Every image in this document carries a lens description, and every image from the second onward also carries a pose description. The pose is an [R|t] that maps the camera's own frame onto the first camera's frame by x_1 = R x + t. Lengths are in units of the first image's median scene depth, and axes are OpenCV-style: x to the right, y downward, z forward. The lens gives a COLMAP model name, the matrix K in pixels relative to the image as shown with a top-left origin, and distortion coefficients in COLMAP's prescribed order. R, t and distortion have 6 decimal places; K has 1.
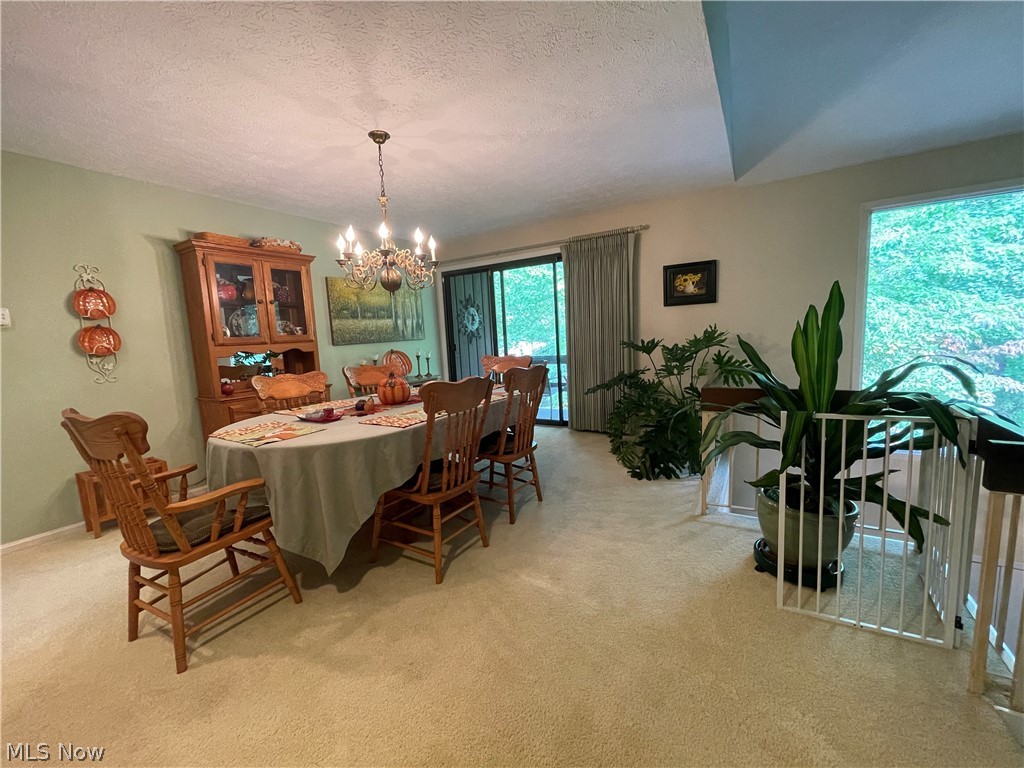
lens RADIAL K [[412.5, 0, 509.4], [0, 412.5, 387.5], [0, 0, 1]] dist [-0.002492, 0.001193]
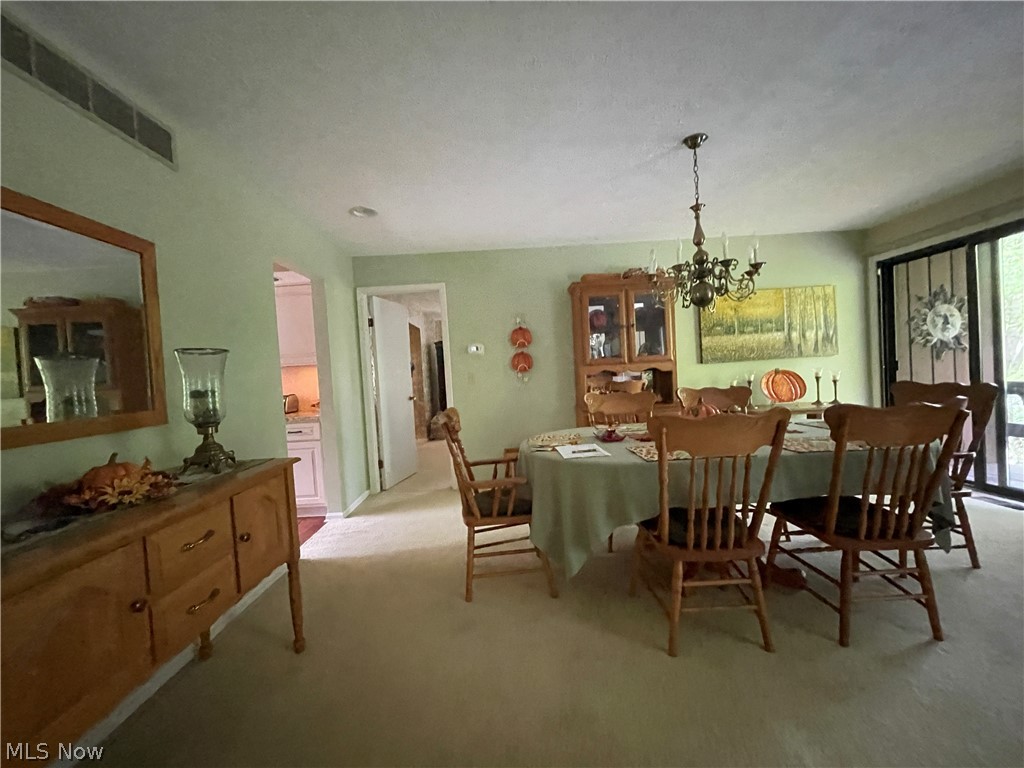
lens RADIAL K [[413.8, 0, 509.7], [0, 413.8, 386.2], [0, 0, 1]] dist [0.000773, 0.000214]
pose [[0.530456, 0.048986, -0.846296, 0.139471], [-0.078752, 0.996859, 0.008339, -0.020915], [0.844047, 0.062224, 0.532648, 0.099649]]
